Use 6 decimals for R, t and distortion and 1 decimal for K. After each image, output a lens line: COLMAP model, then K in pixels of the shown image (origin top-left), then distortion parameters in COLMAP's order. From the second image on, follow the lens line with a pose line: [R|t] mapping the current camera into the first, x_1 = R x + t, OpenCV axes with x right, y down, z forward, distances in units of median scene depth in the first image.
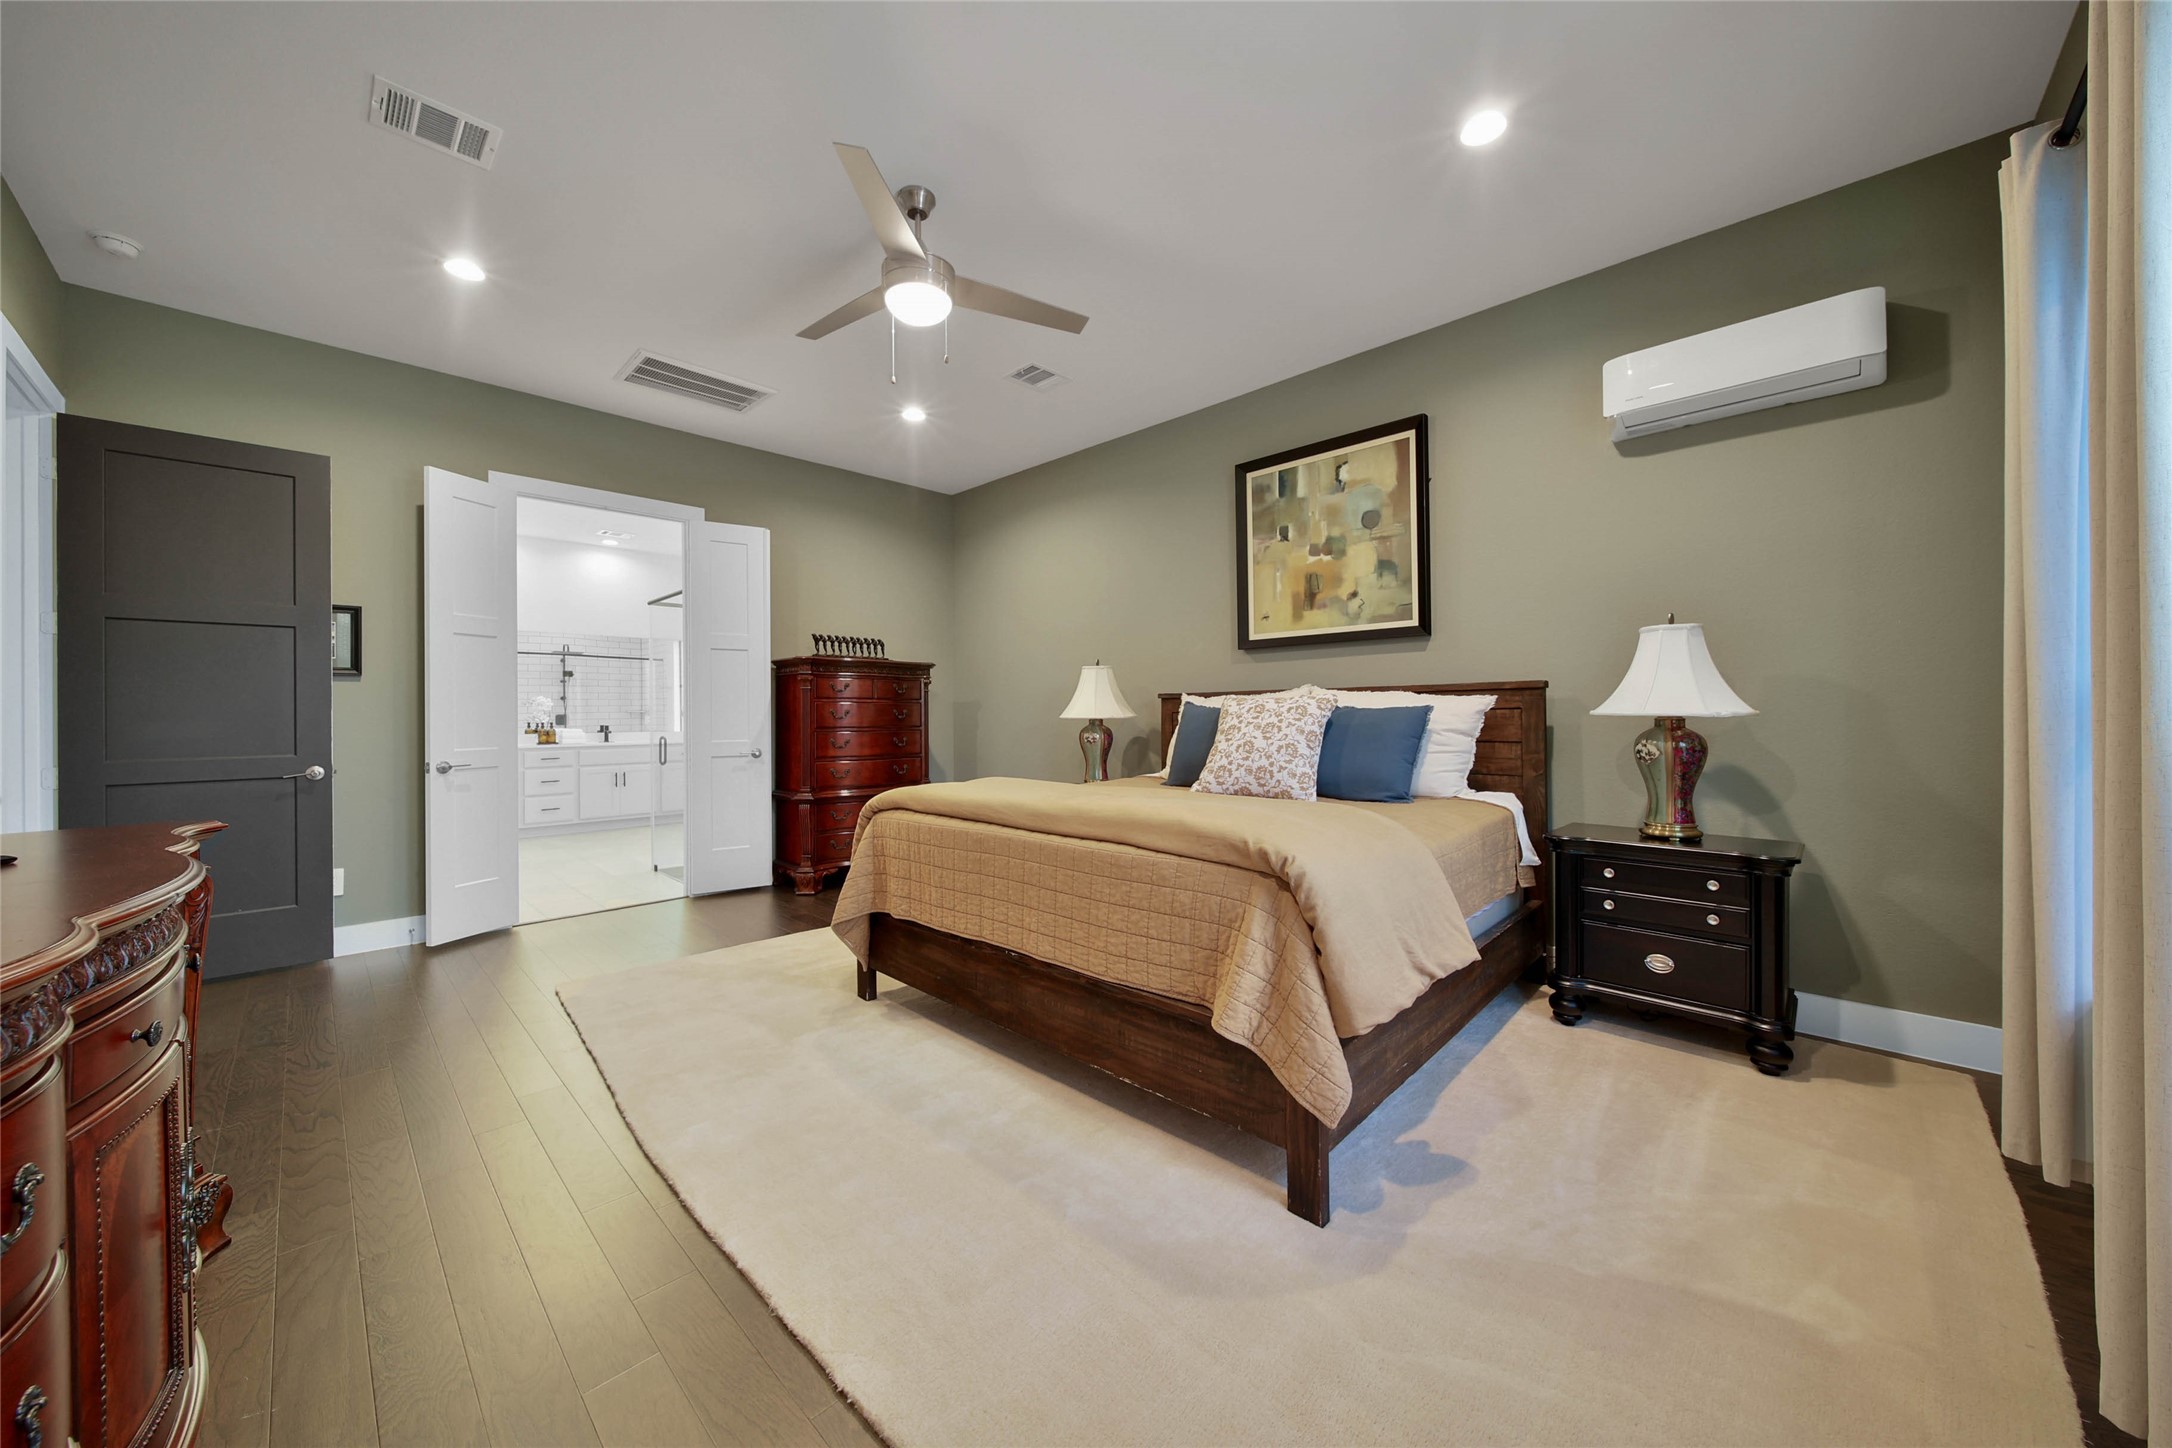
lens RADIAL K [[766.0, 0, 1087.0], [0, 766.0, 711.8], [0, 0, 1]] dist [-0.006138, -0.000059]
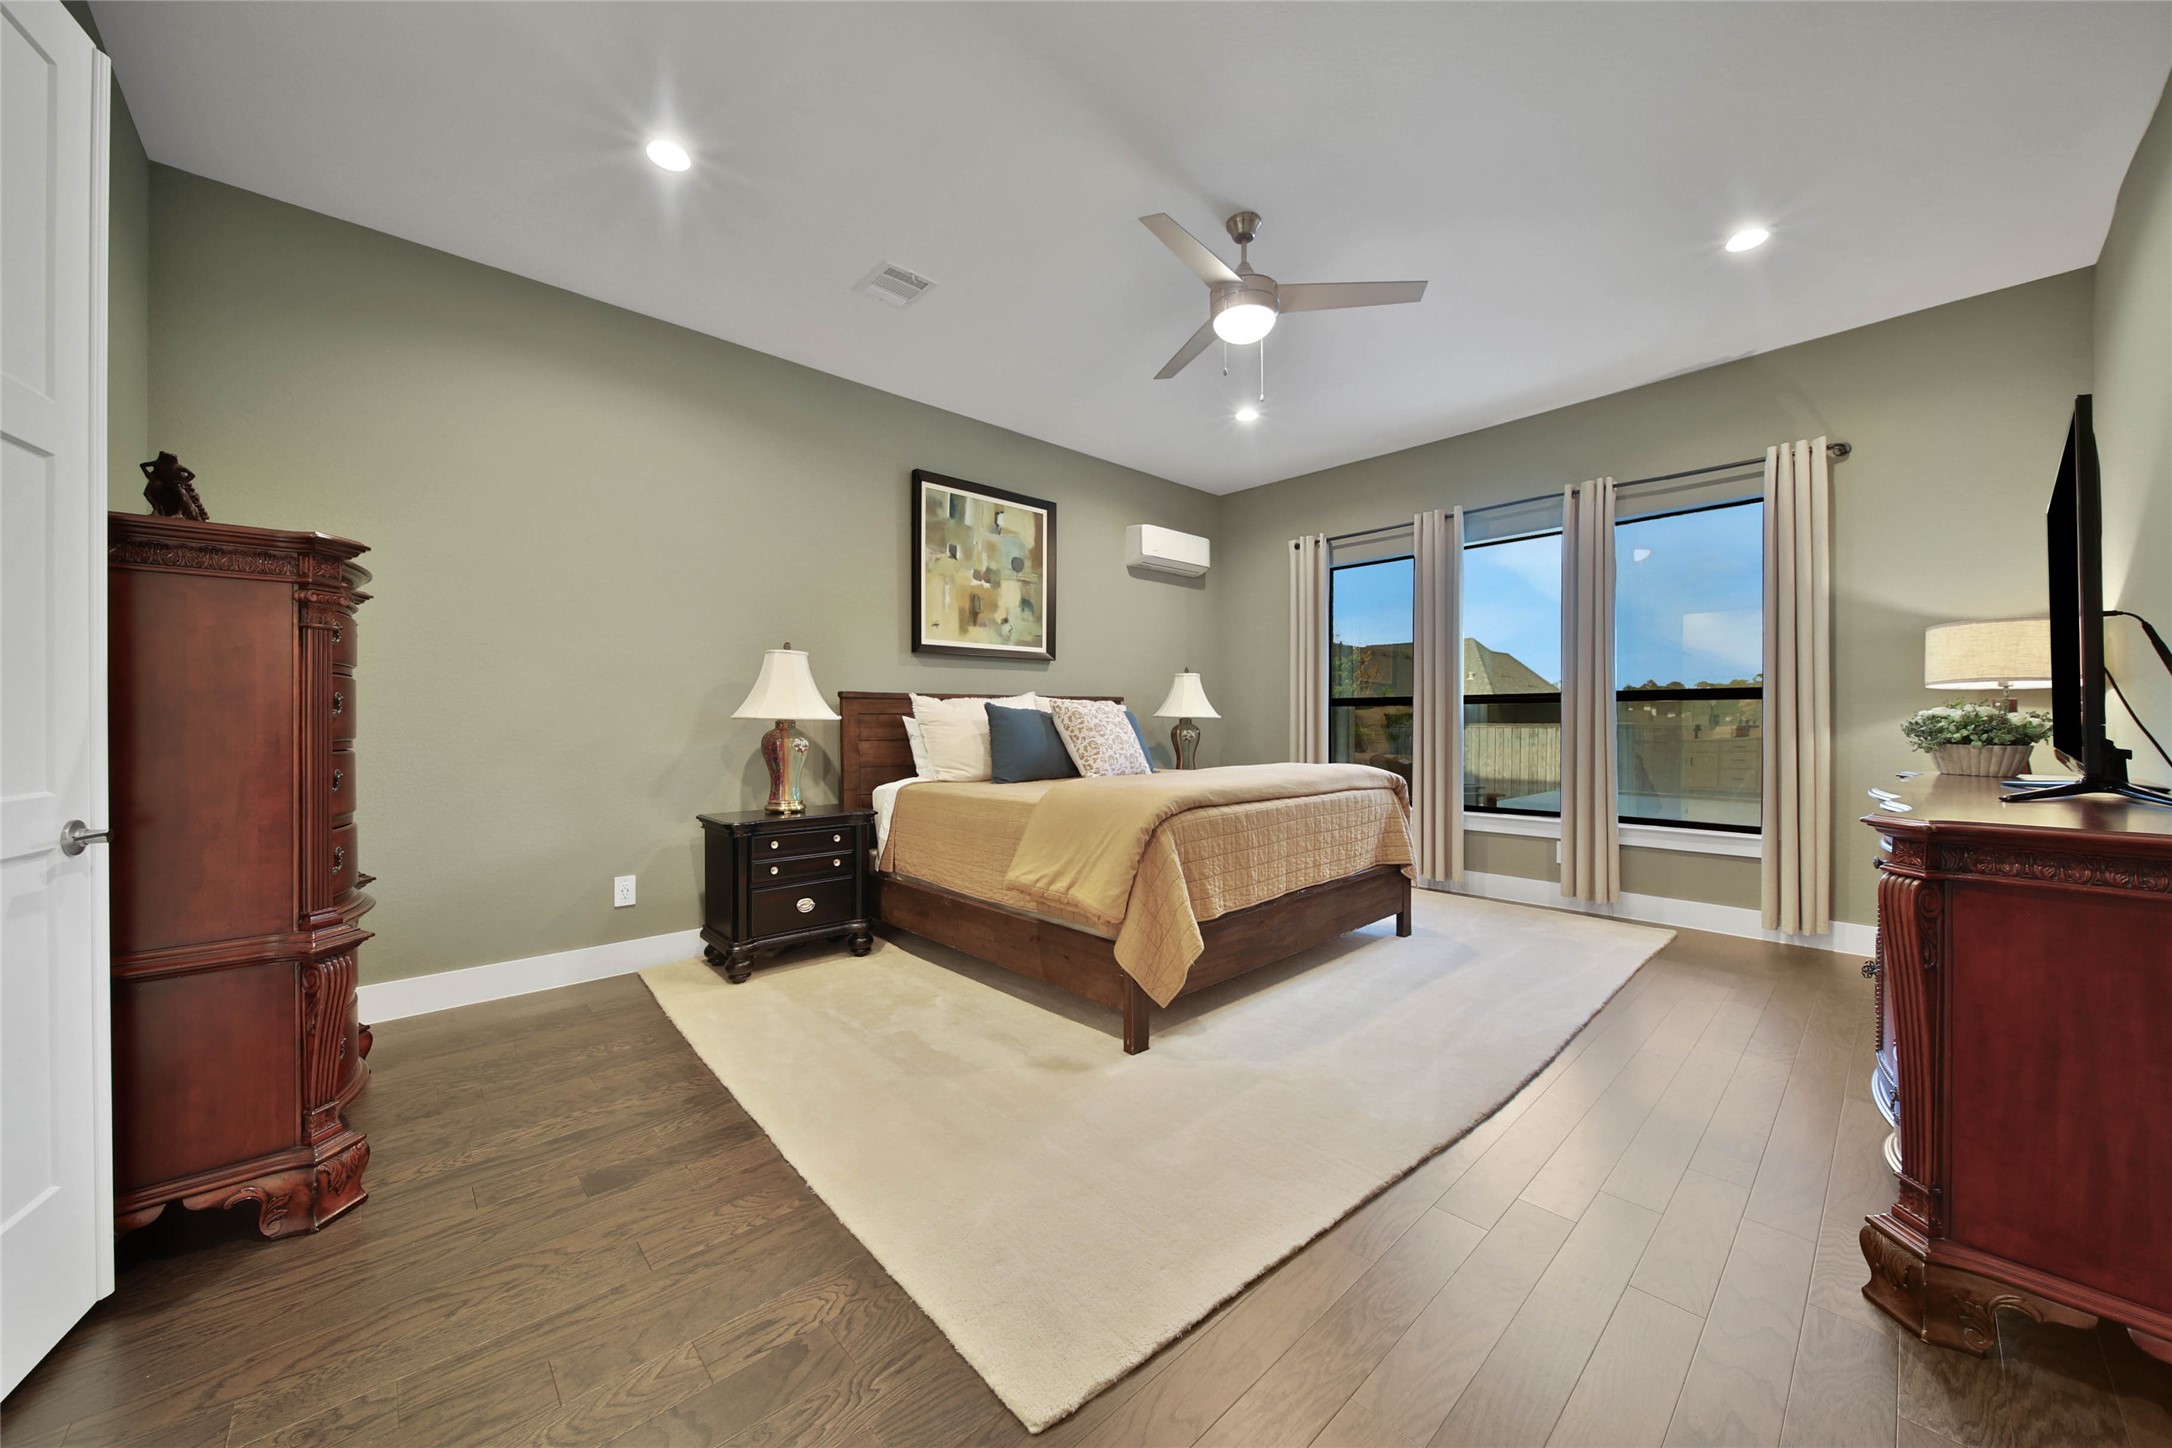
lens RADIAL K [[771.1, 0, 1092.5], [0, 771.1, 722.0], [0, 0, 1]] dist [-0.018245, -0.000063]
pose [[0.048404, 0.006280, 0.998808, -0.873869], [0.000499, 0.999980, -0.006311, 0.018873], [-0.998828, 0.000804, 0.048400, 0.783494]]
